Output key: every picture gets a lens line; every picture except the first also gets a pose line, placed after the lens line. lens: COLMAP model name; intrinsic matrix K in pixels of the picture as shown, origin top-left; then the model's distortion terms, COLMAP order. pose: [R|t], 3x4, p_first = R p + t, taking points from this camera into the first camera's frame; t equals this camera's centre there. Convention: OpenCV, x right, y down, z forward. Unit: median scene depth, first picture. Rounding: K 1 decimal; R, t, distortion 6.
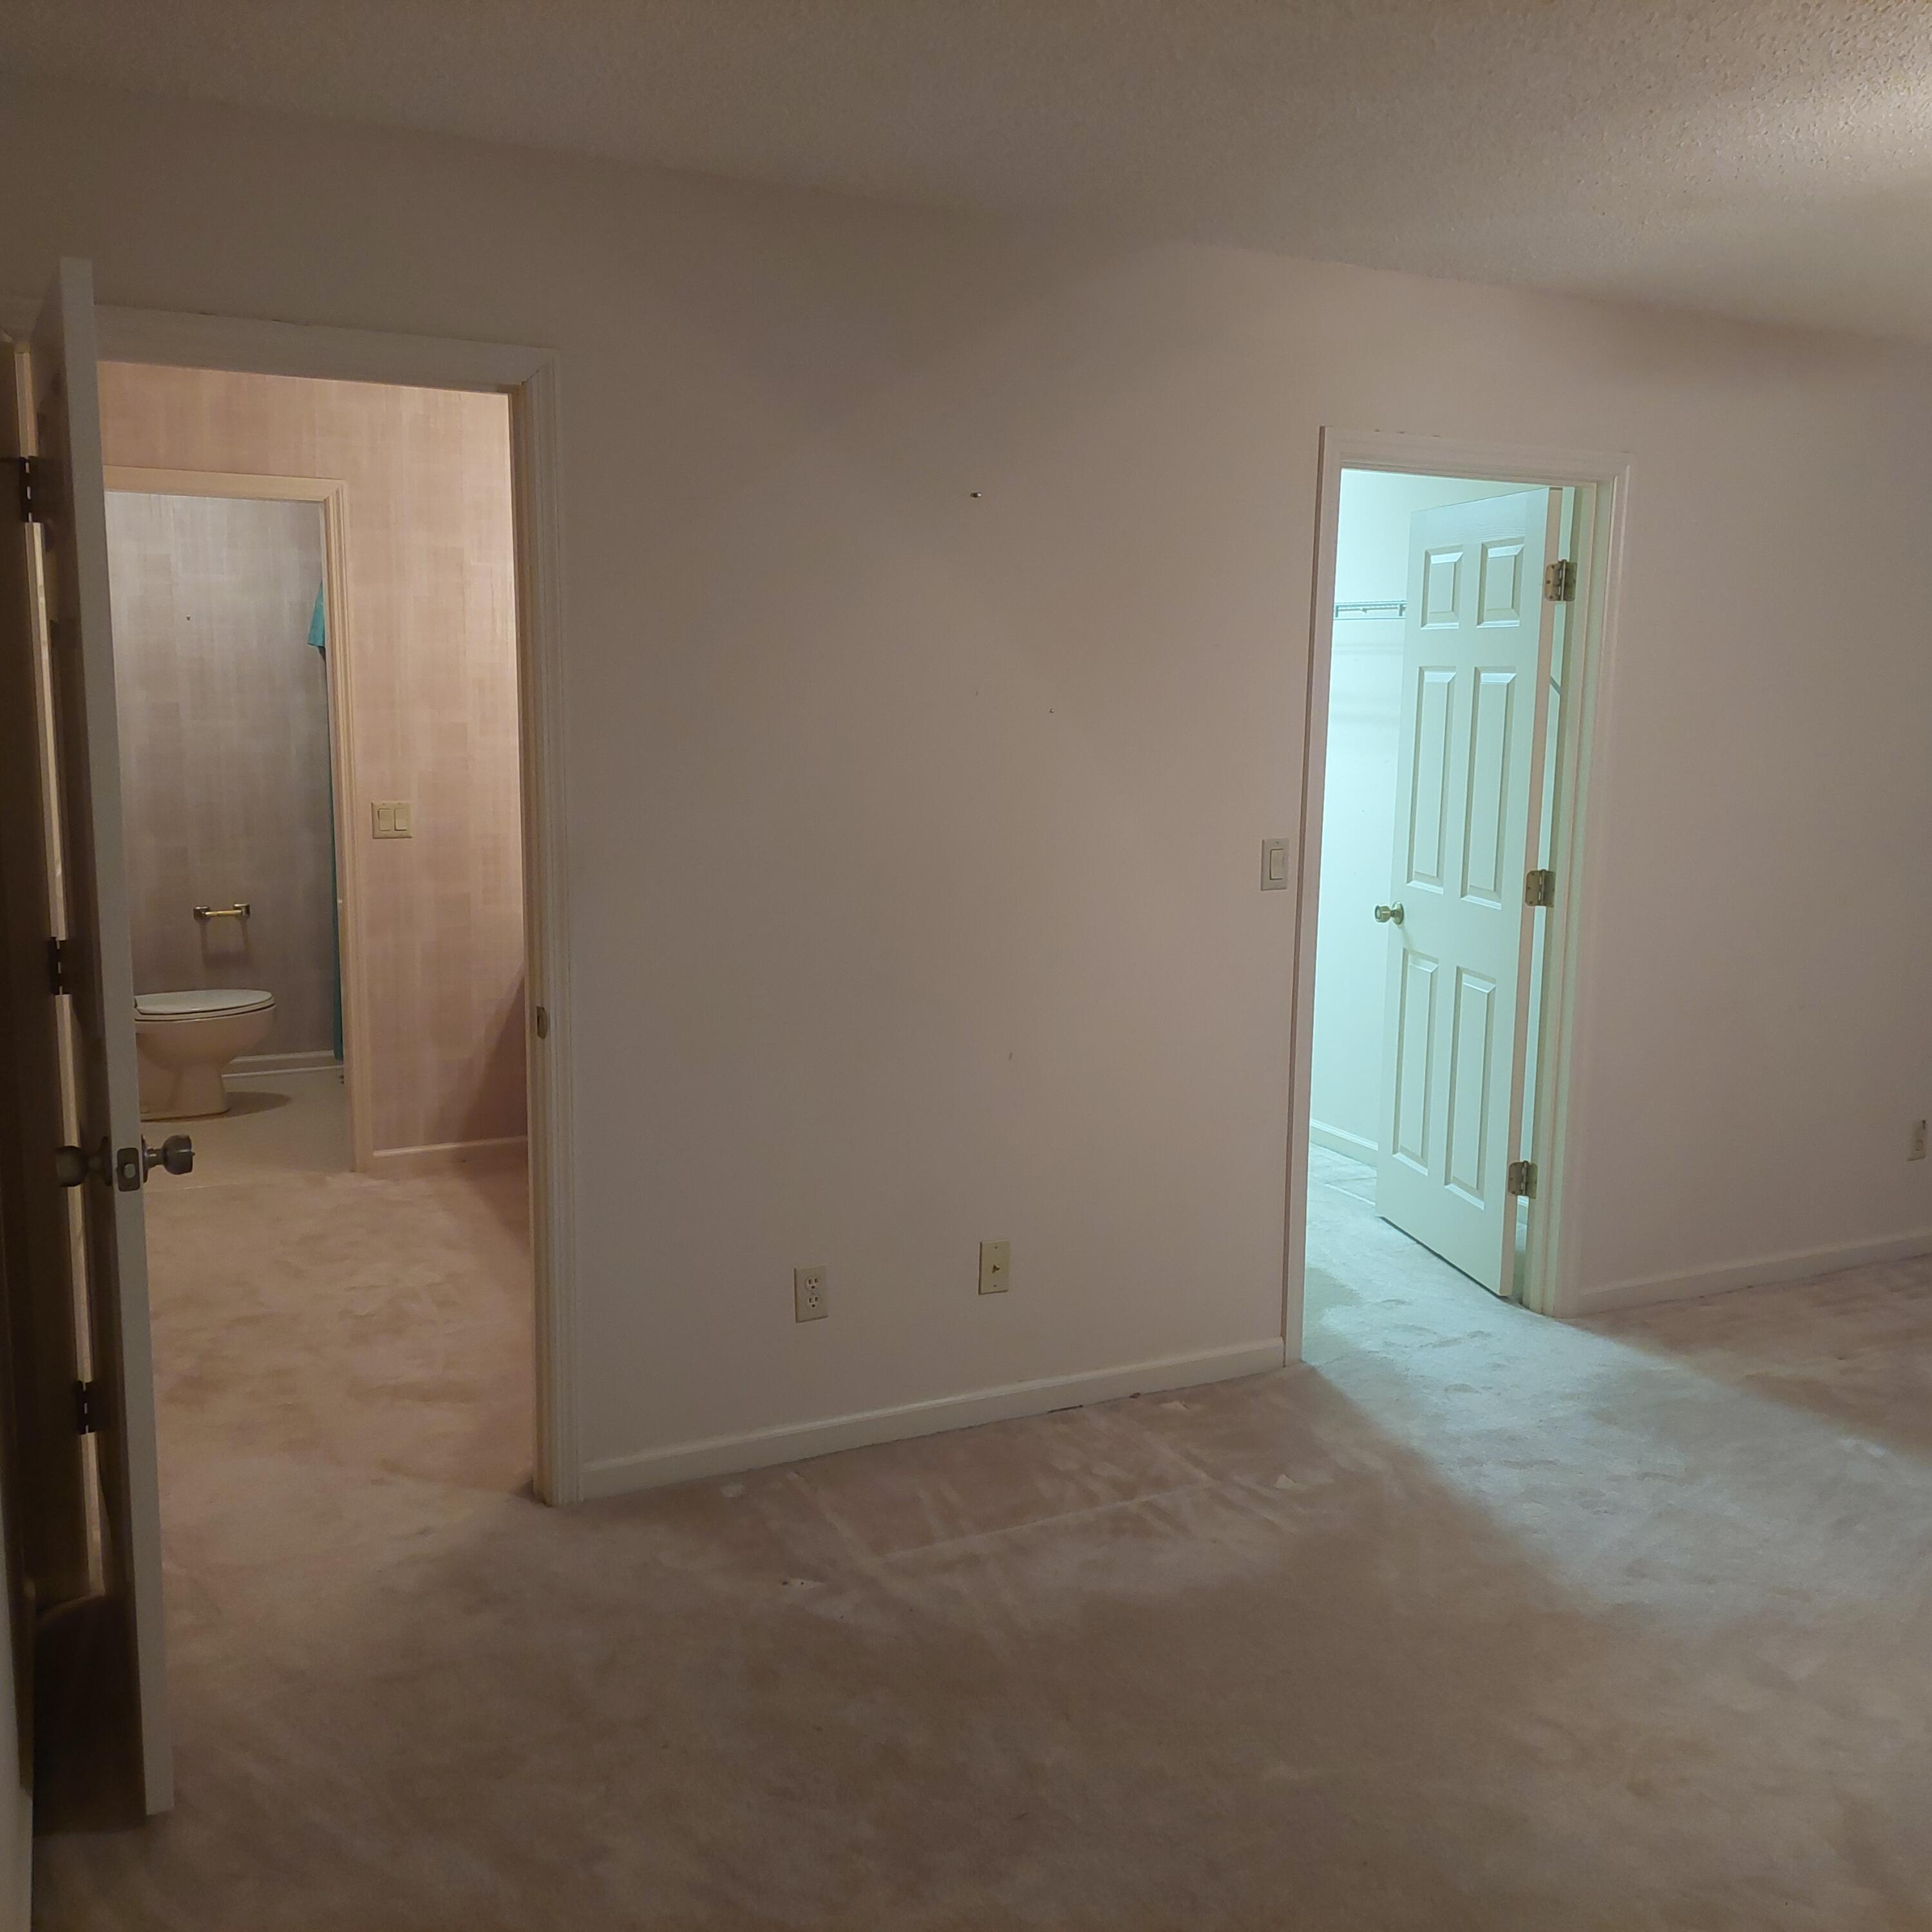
lens RADIAL K [[1865.3, 0, 1077.8], [0, 1865.3, 931.9], [0, 0, 1]] dist [0.035662, 0.000000]
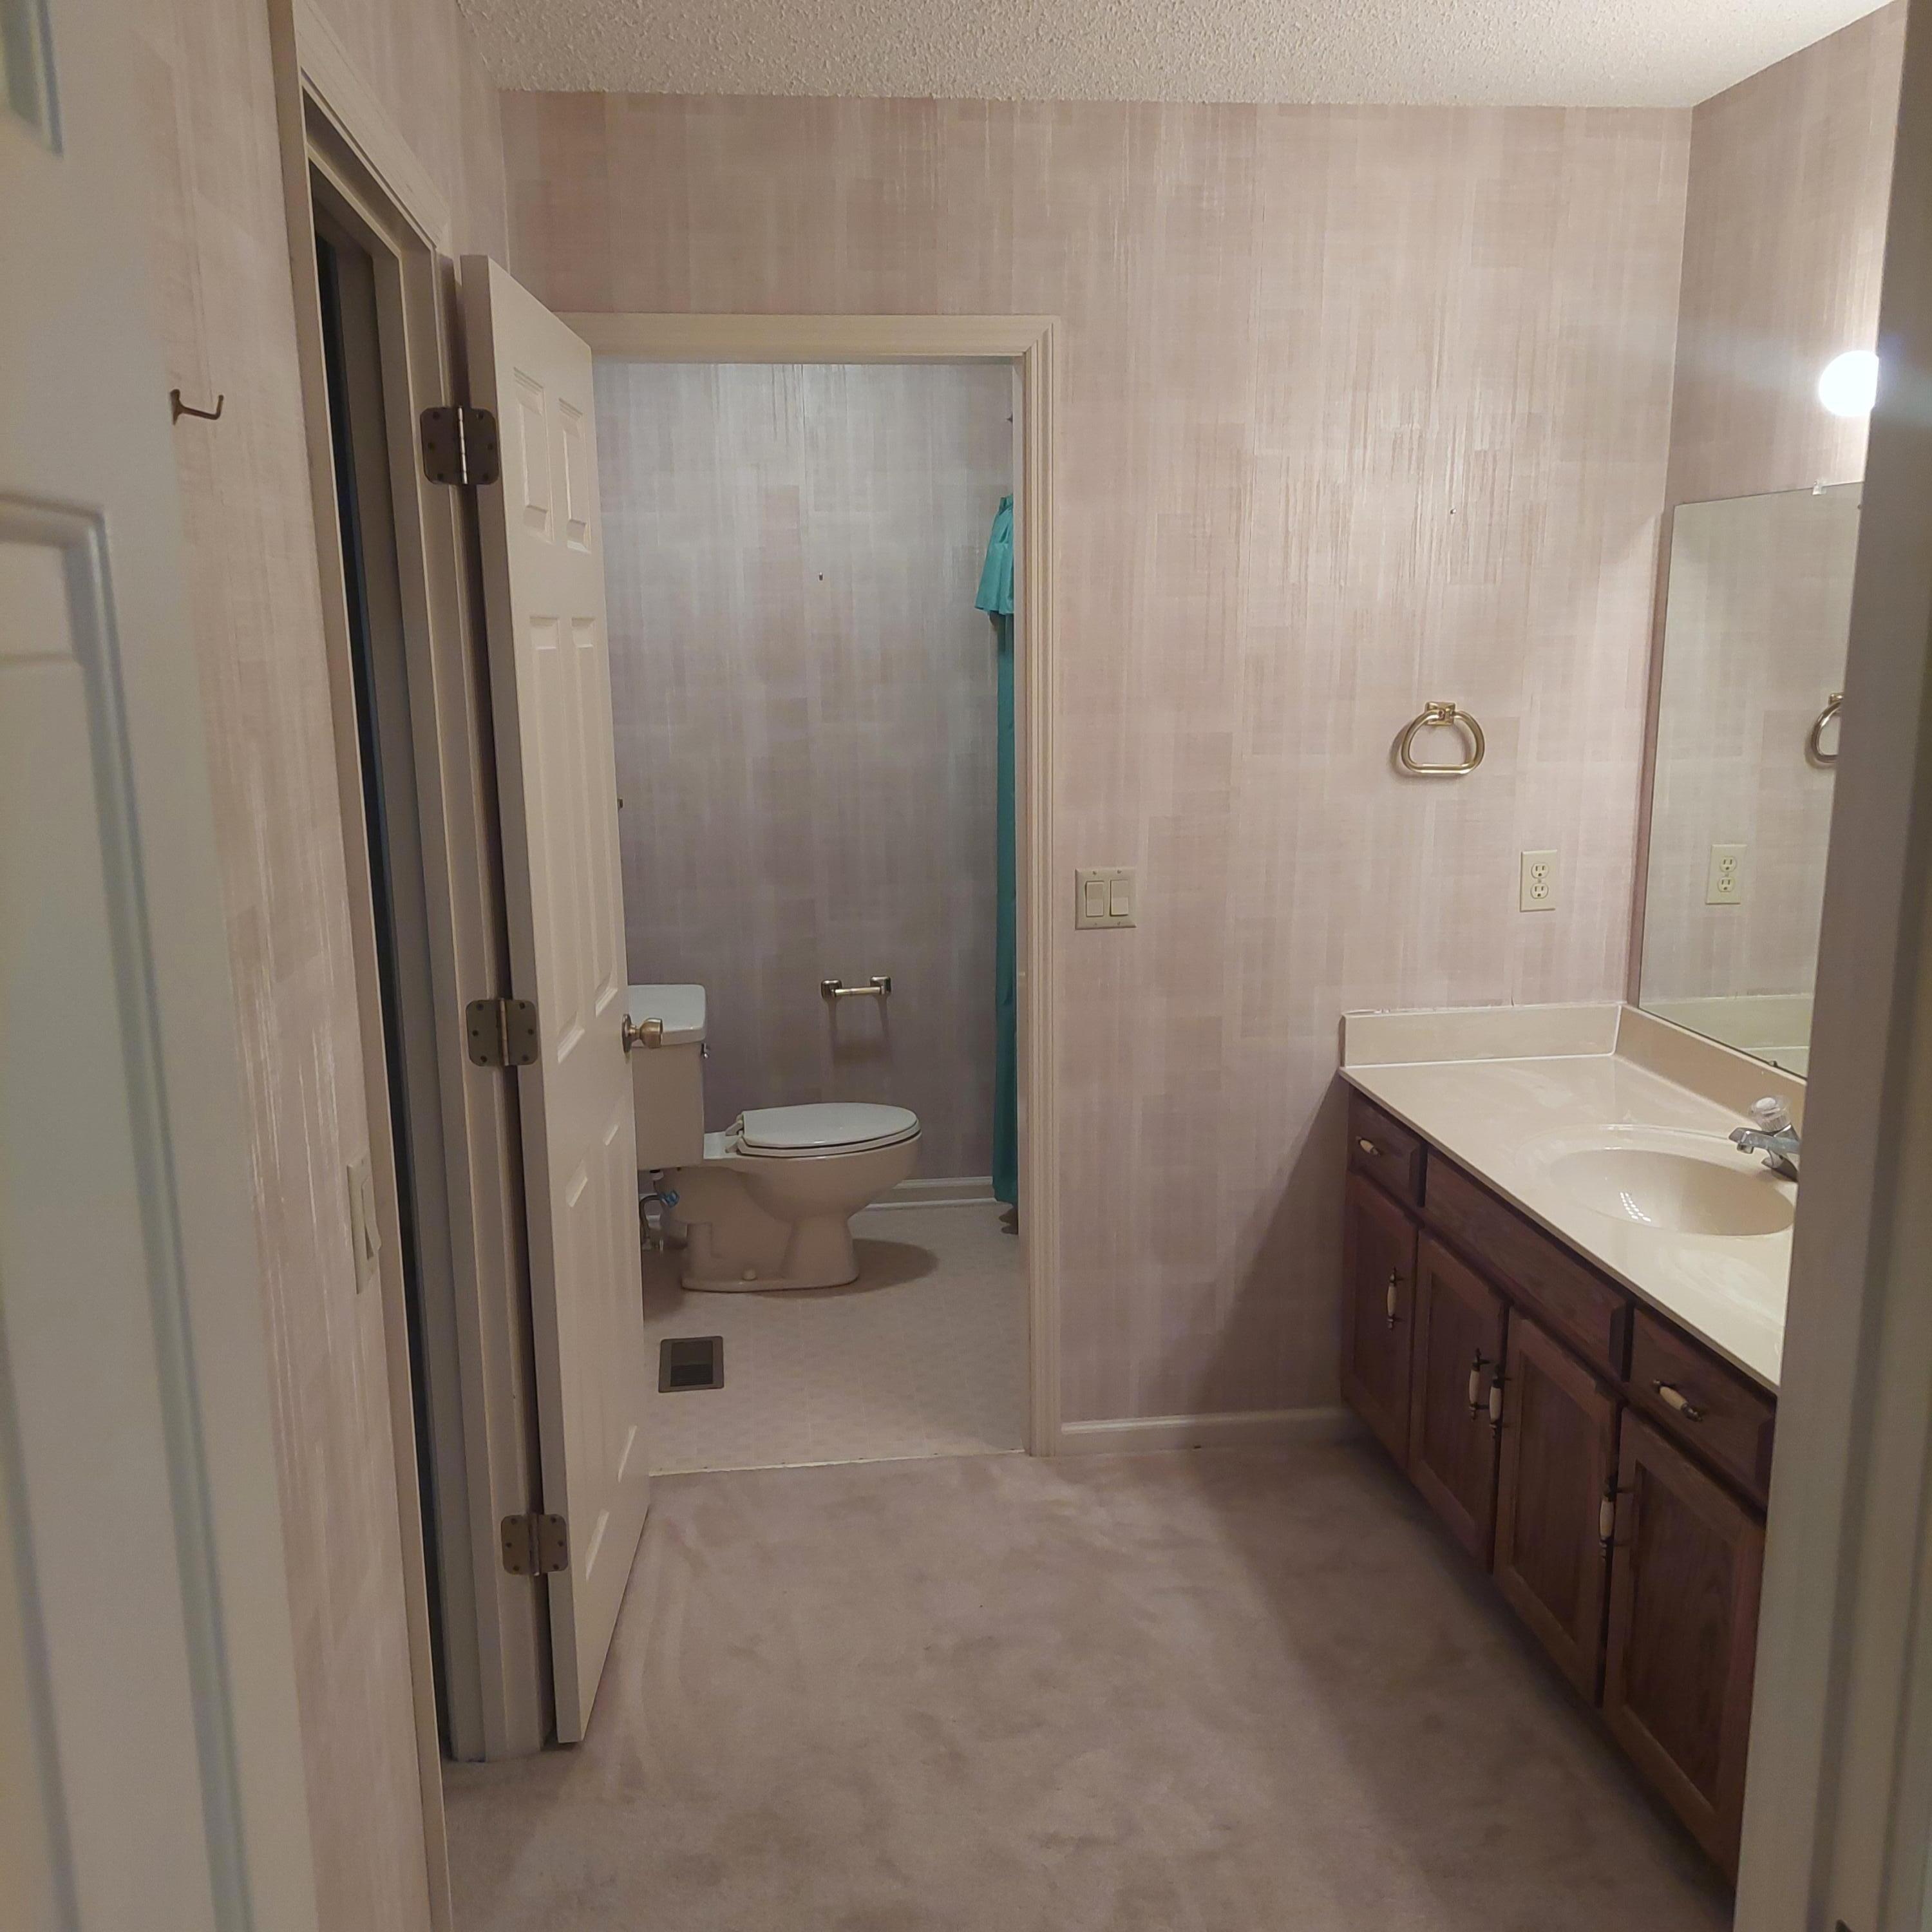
lens RADIAL K [[1865.3, 0, 958.6], [0, 1865.3, 975.9], [0, 0, 1]] dist [0.035662, 0.000000]
pose [[0.928251, 0.039853, -0.369813, -0.164221], [-0.021302, 0.998308, 0.054113, -0.058109], [0.371344, -0.042352, 0.927529, 0.373290]]
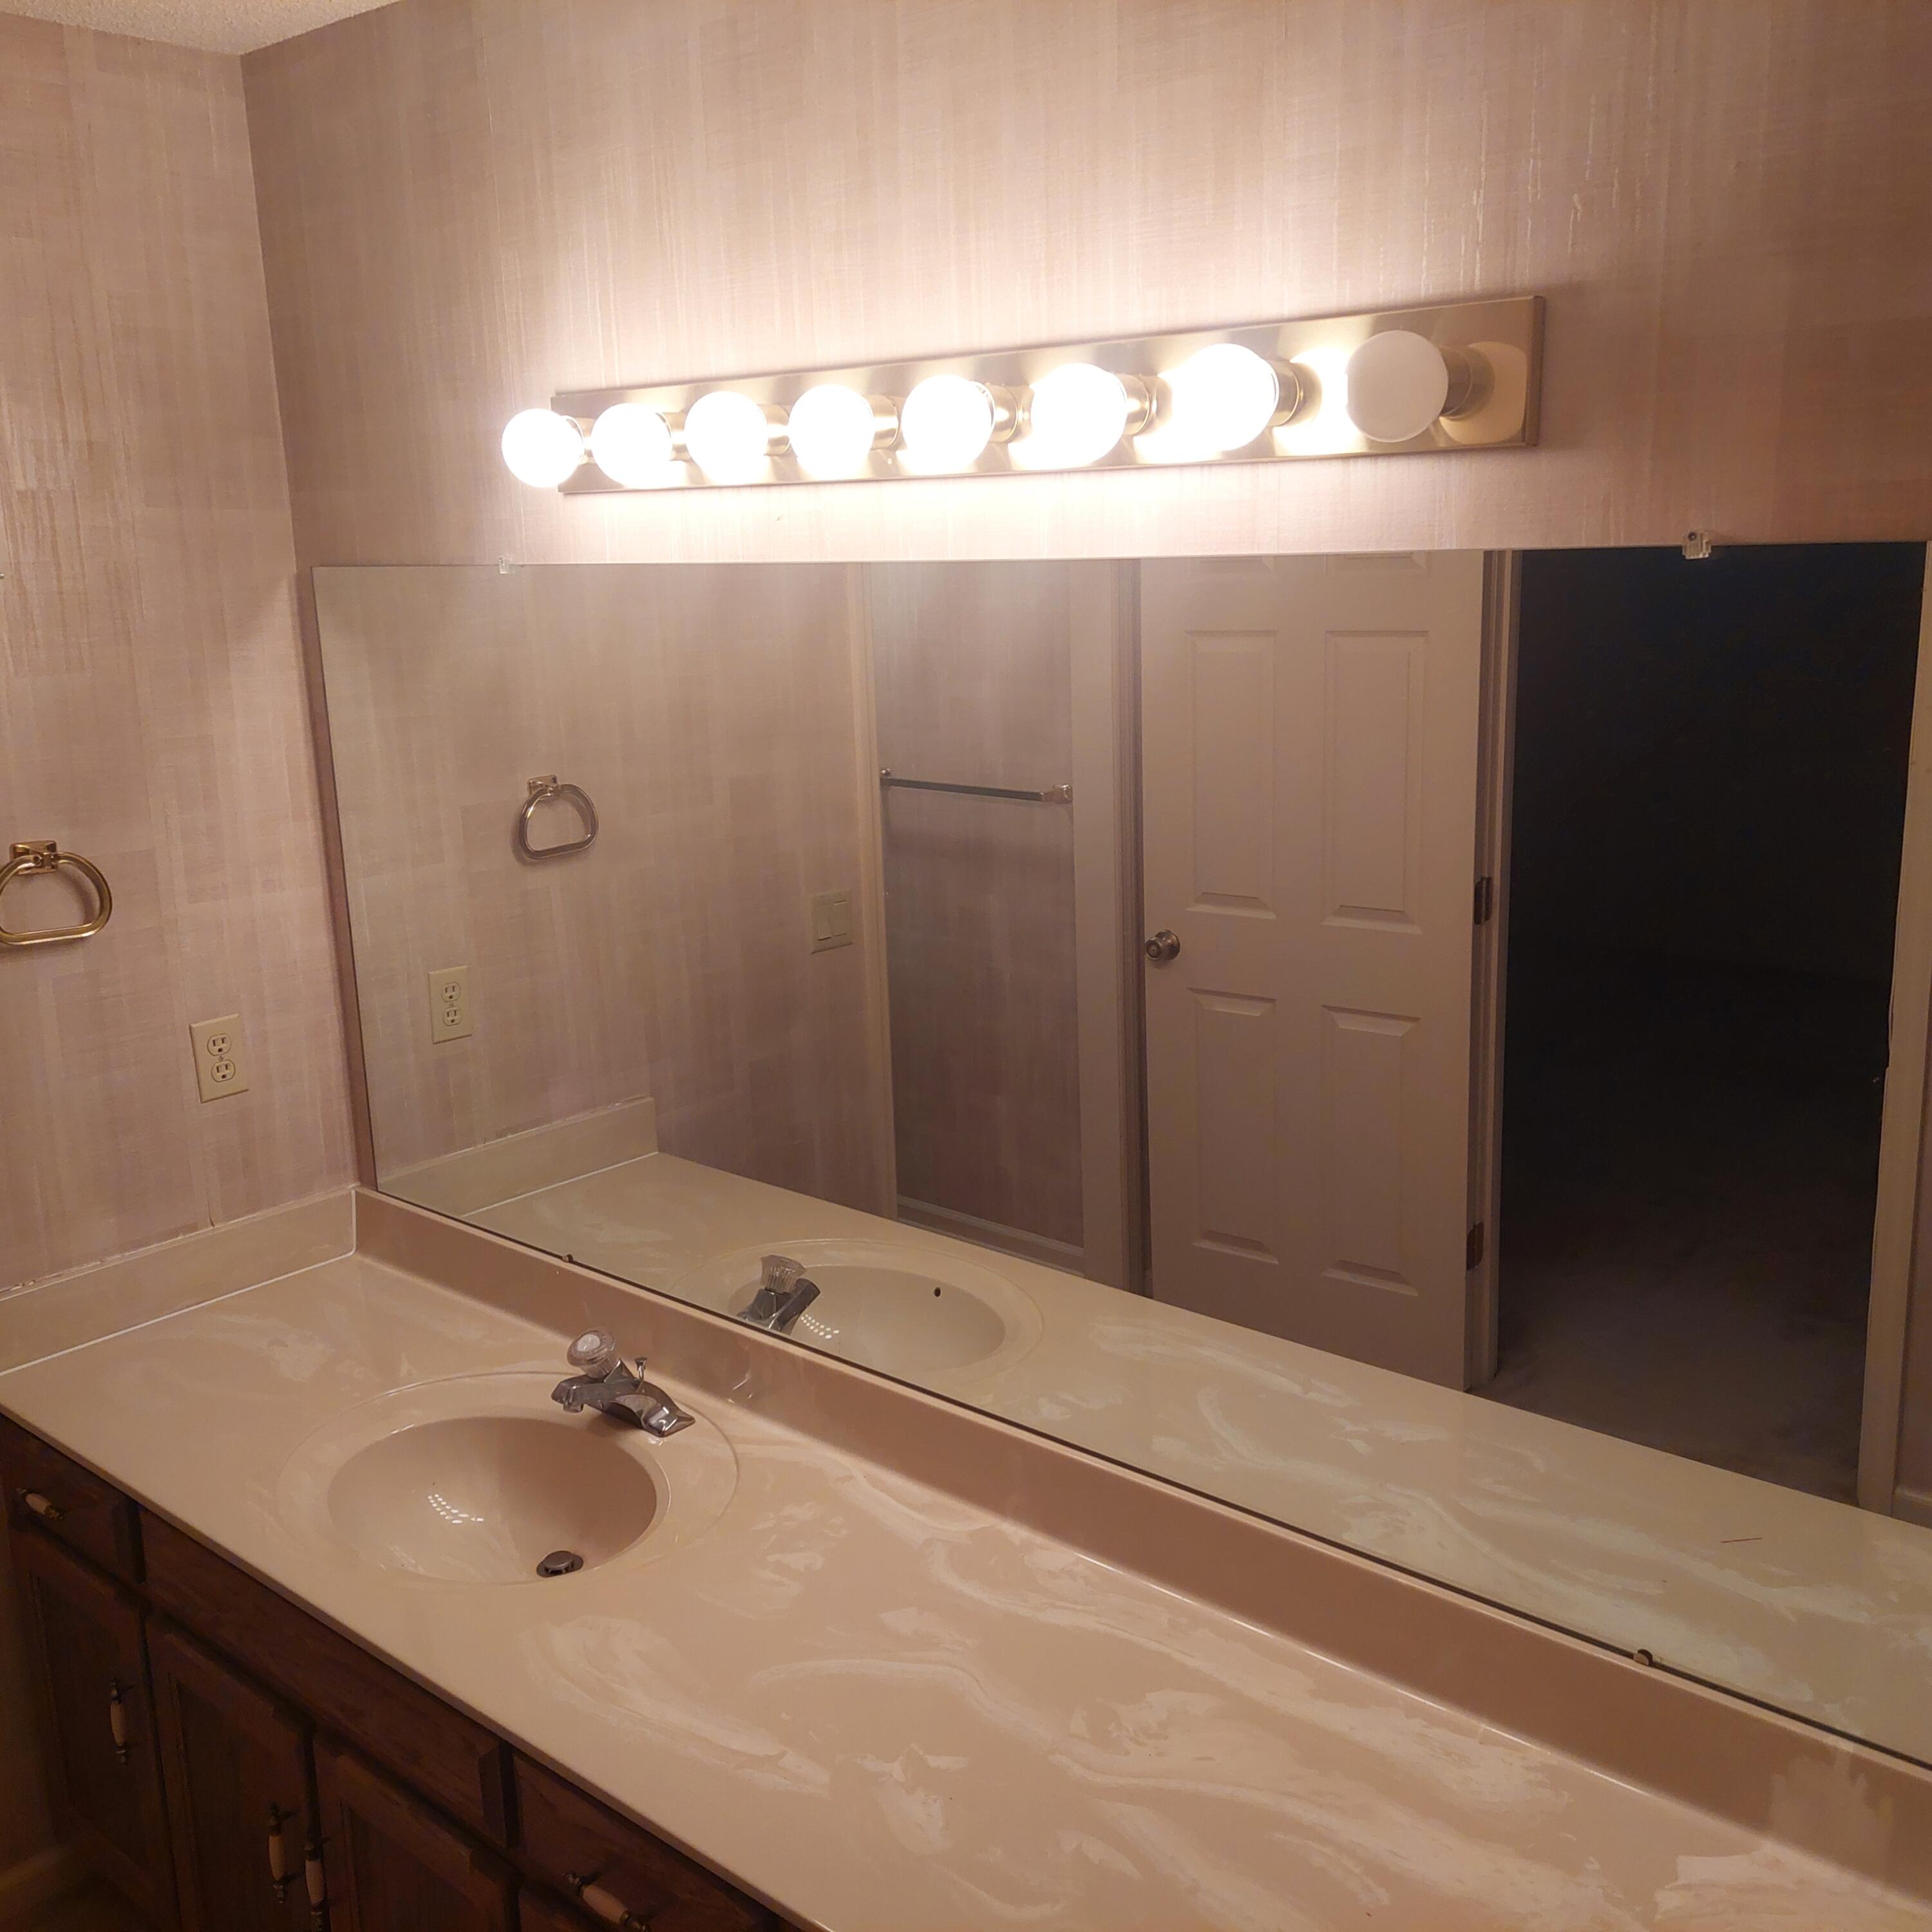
lens RADIAL K [[1865.3, 0, 1035.0], [0, 1865.3, 923.0], [0, 0, 1]] dist [0.035662, 0.000000]
pose [[0.928168, -0.125862, 0.350232, -0.184846], [0.101924, 0.991064, 0.086042, -0.106937], [-0.357932, -0.044165, 0.932703, 0.495585]]
